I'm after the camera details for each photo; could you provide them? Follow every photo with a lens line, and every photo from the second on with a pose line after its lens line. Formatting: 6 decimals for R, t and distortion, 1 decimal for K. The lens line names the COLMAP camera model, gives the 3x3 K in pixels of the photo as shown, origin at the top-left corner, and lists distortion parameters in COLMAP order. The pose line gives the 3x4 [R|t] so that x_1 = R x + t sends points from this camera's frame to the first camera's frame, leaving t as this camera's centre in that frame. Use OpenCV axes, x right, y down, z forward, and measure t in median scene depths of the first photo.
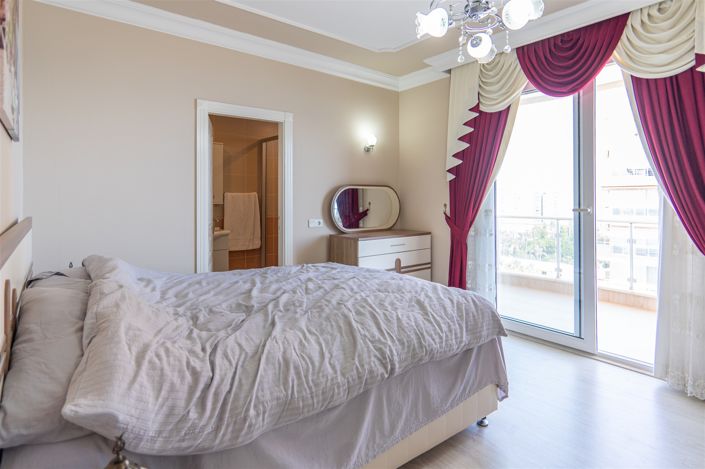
lens RADIAL K [[378.2, 0, 352.3], [0, 378.2, 197.0], [0, 0, 1]] dist [-0.002718, -0.000348]
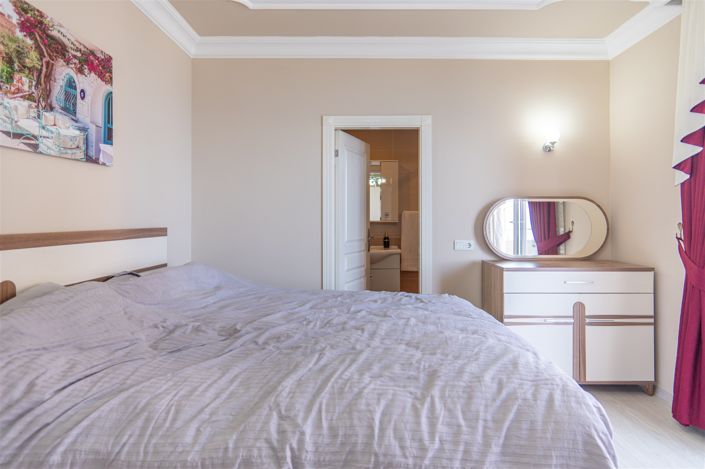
lens RADIAL K [[373.7, 0, 353.0], [0, 373.7, 216.6], [0, 0, 1]] dist [0.003343, 0.001628]
pose [[0.786745, -0.003904, -0.617266, 0.216733], [-0.000256, 0.999978, -0.006650, 0.013347], [0.617278, 0.005390, 0.786727, 0.215879]]
